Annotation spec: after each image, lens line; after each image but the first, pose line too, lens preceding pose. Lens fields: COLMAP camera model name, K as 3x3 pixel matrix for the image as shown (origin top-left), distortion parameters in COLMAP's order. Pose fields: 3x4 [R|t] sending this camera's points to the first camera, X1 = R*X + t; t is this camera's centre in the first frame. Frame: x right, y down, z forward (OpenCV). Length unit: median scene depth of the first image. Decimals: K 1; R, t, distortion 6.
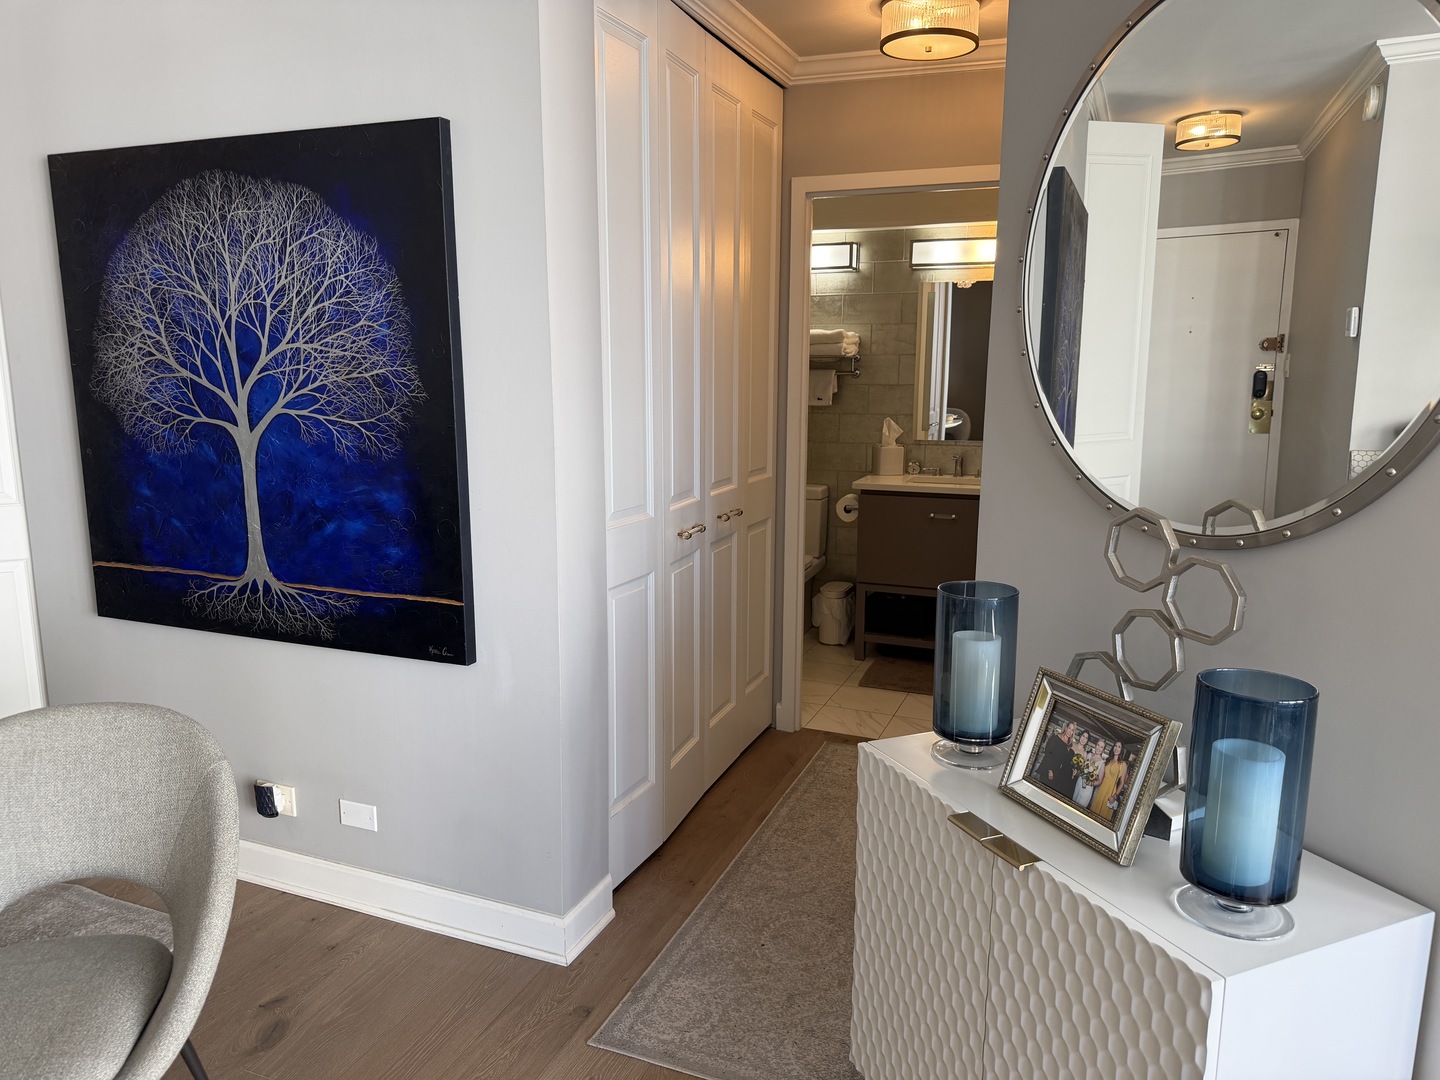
lens RADIAL K [[1021.1, 0, 711.9], [0, 1021.1, 547.9], [0, 0, 1]] dist [0.040596, -0.063337]
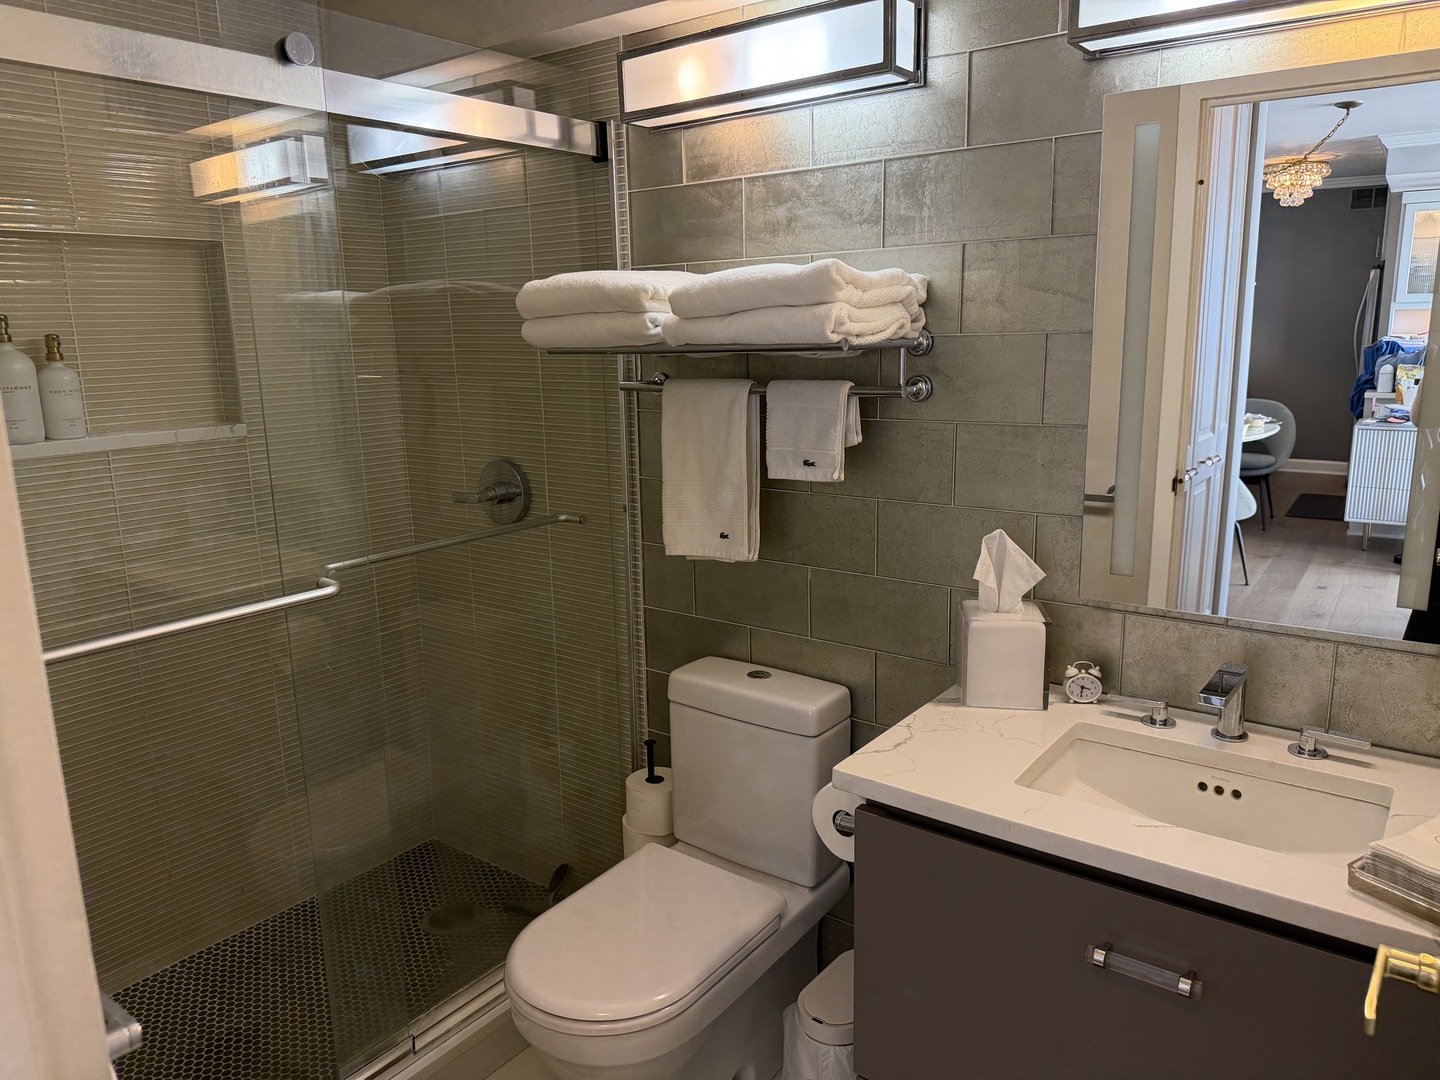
lens RADIAL K [[1021.1, 0, 711.9], [0, 1021.1, 547.9], [0, 0, 1]] dist [0.040596, -0.063337]
pose [[0.965617, 0.031260, -0.258081, 0.136325], [-0.022952, 0.999119, 0.035145, -0.105506], [0.258952, -0.028013, 0.965484, 0.533253]]
